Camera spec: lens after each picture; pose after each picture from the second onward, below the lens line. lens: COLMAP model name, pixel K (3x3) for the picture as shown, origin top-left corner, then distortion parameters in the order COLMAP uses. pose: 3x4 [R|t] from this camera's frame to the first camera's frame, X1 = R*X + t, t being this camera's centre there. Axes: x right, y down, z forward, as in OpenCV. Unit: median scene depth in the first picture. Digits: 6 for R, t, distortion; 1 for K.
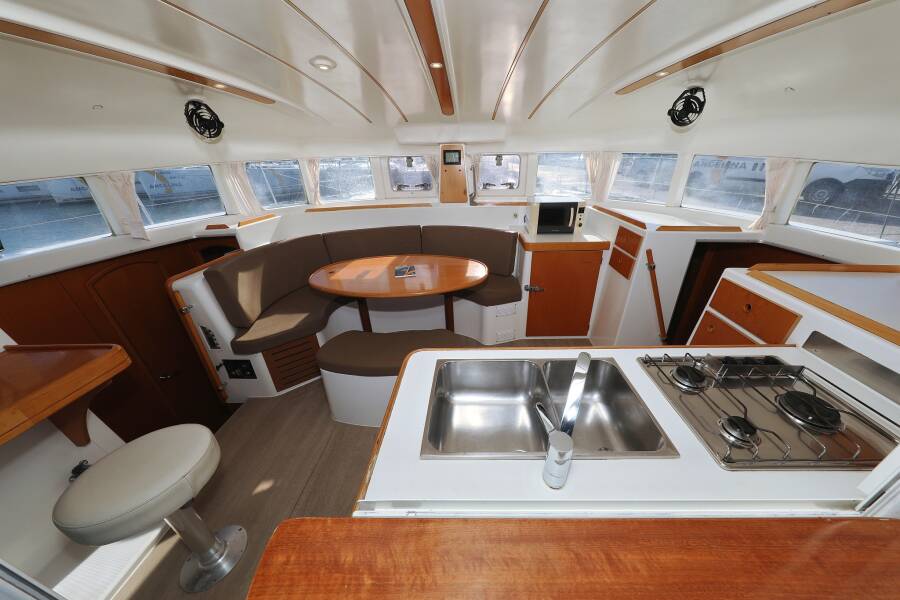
lens RADIAL K [[295.7, 0, 472.8], [0, 295.7, 298.8], [0, 0, 1]] dist [-0.001911, -0.000286]
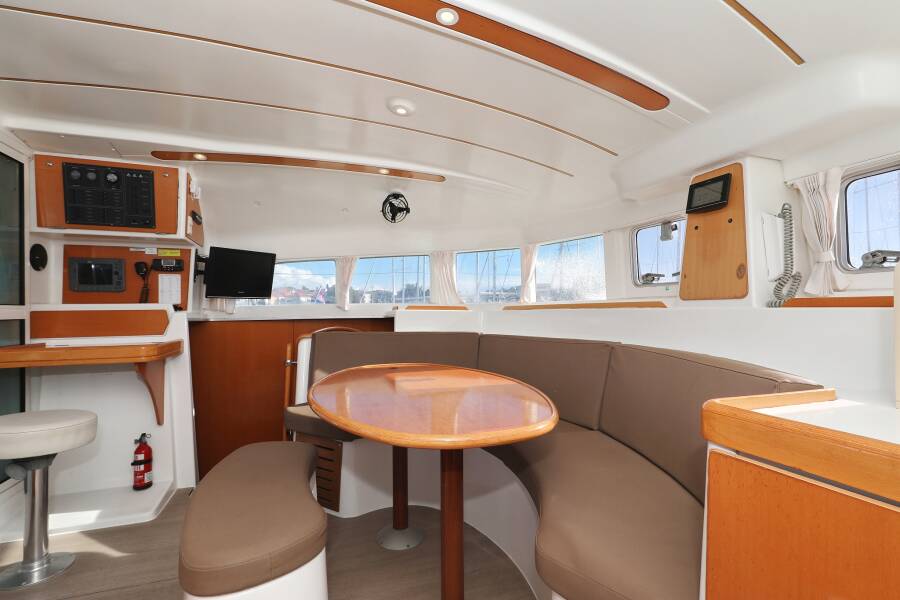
lens RADIAL K [[401.3, 0, 438.9], [0, 401.3, 300.0], [0, 0, 1]] dist [-0.000409, -0.001517]
pose [[0.323945, -0.006032, -0.946057, 0.450002], [-0.406240, 0.902212, -0.144856, -0.139258], [0.854417, 0.431252, 0.289817, 0.750690]]
